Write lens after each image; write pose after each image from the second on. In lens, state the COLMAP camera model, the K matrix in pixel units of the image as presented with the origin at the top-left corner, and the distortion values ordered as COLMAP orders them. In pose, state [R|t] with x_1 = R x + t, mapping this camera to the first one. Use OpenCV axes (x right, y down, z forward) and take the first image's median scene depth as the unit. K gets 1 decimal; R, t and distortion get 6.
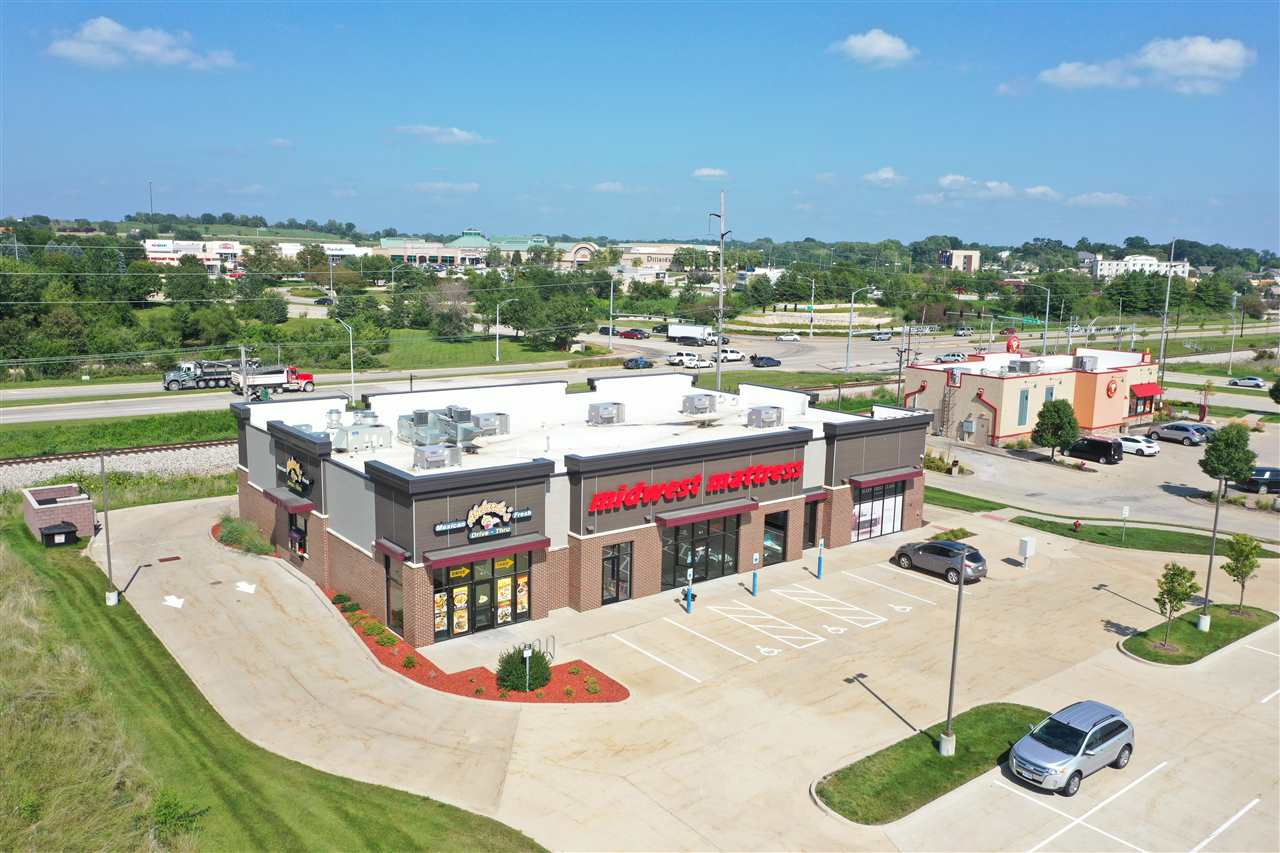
lens RADIAL K [[1005.6, 0, 637.7], [0, 1005.6, 426.2], [0, 0, 1]] dist [-0.013678, 0.005276]
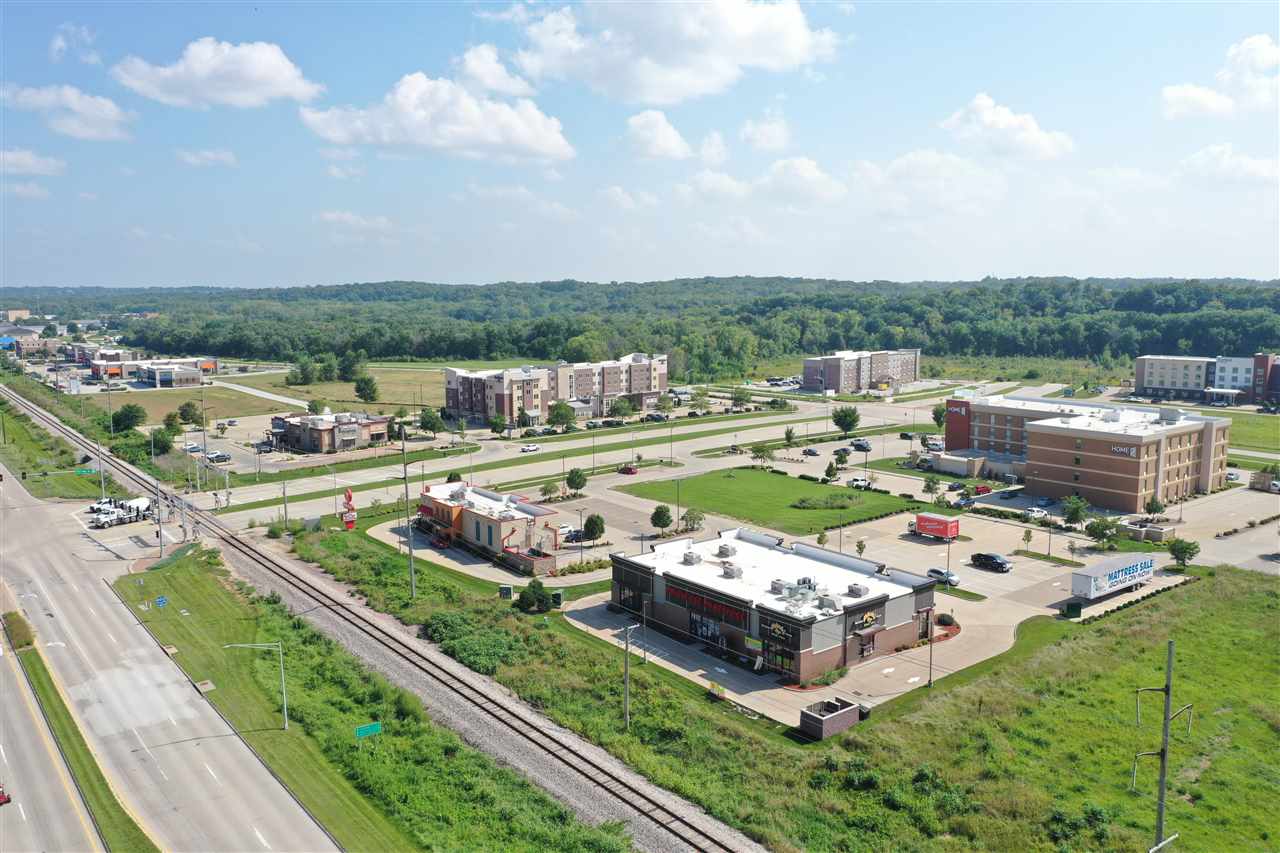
lens RADIAL K [[1005.2, 0, 638.0], [0, 1005.2, 425.2], [0, 0, 1]] dist [-0.004781, 0.000057]
pose [[-0.002027, -0.158579, 0.987344, -2.140714], [0.171345, 0.972689, 0.156577, -0.700012], [-0.985209, 0.169494, 0.025200, 1.181652]]
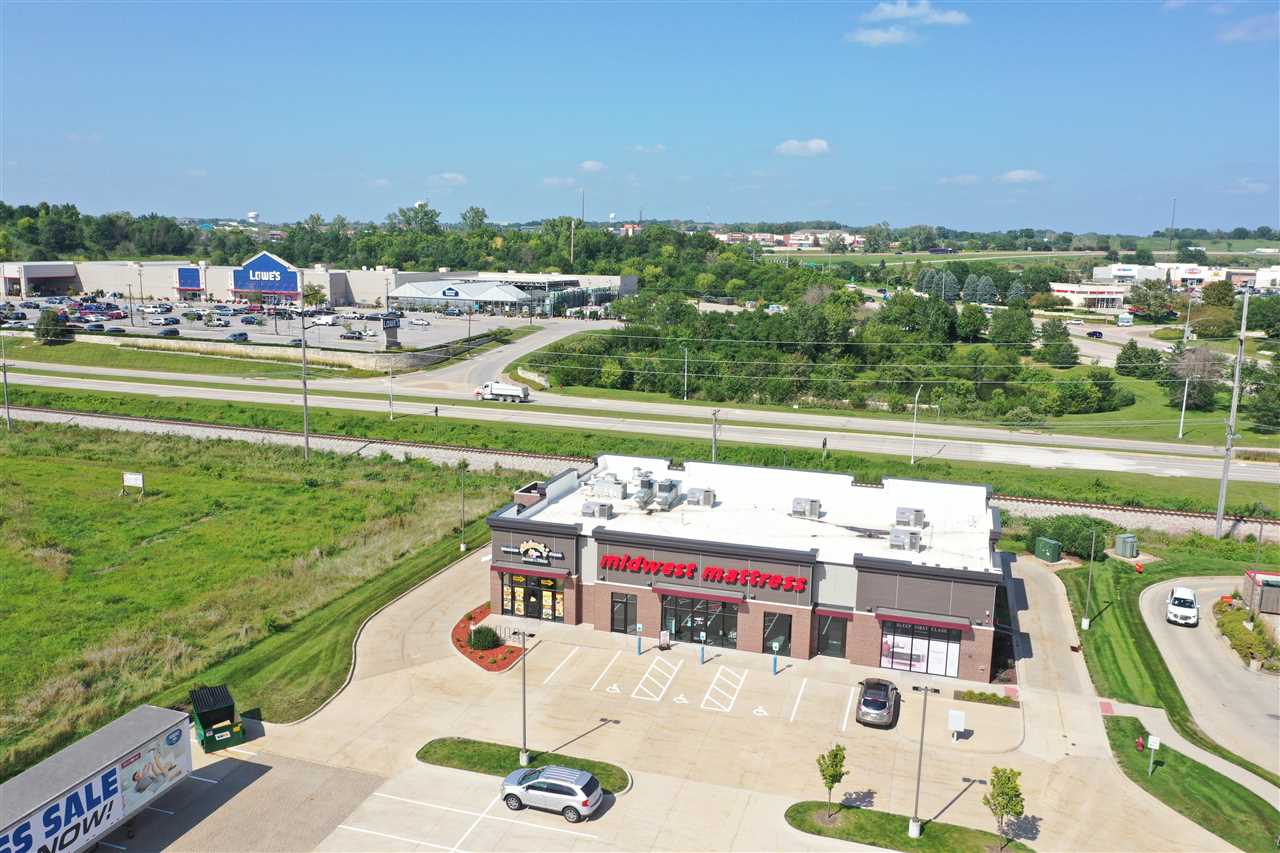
lens RADIAL K [[1005.2, 0, 638.0], [0, 1005.2, 425.2], [0, 0, 1]] dist [-0.004781, 0.000057]
pose [[0.562426, 0.137494, -0.815336, 0.914384], [-0.144004, 0.987296, 0.067157, -0.179370], [0.814211, 0.079641, 0.575081, 0.128034]]
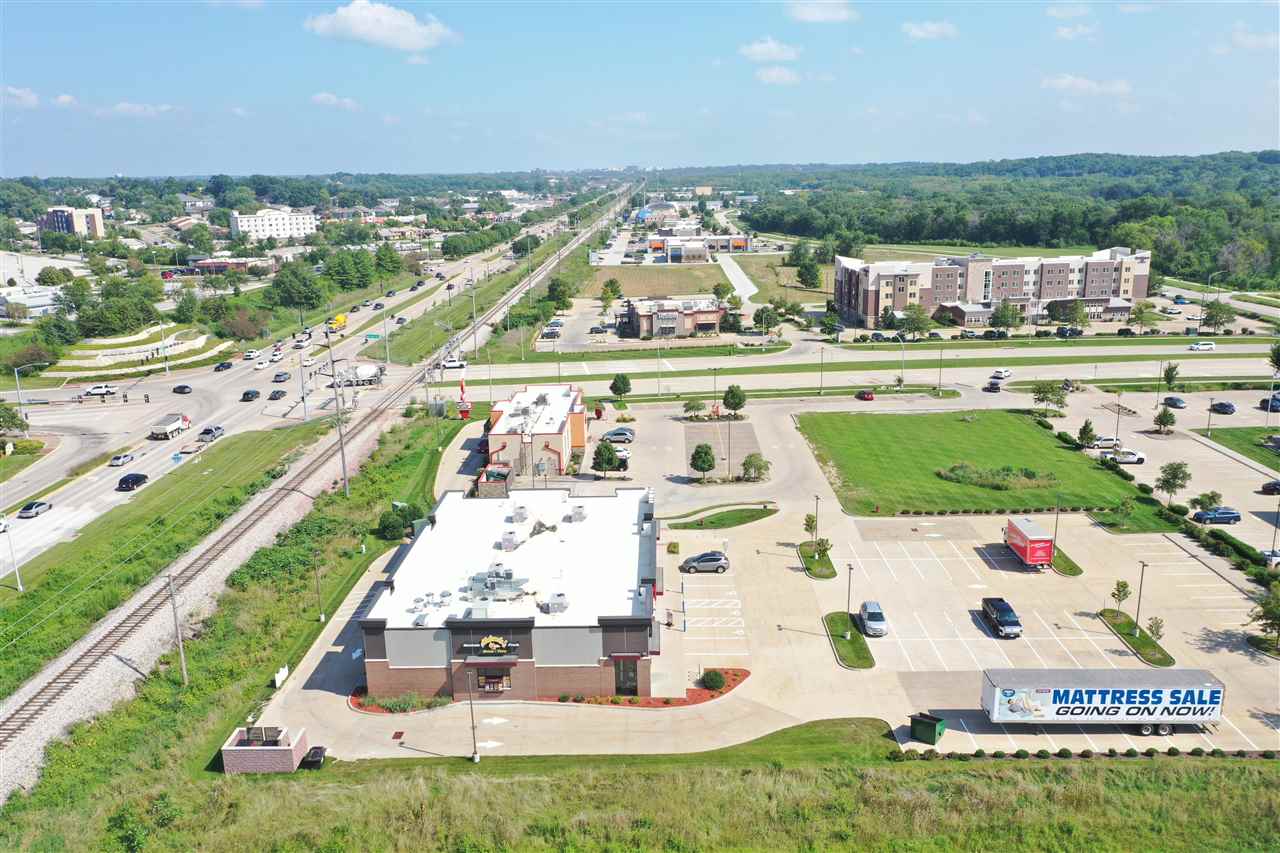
lens RADIAL K [[1005.2, 0, 638.0], [0, 1005.2, 425.2], [0, 0, 1]] dist [-0.004781, 0.000057]
pose [[0.630250, -0.224774, 0.743143, -1.135238], [0.162754, 0.974157, 0.156618, -0.442219], [-0.759142, 0.022241, 0.650546, -0.211499]]
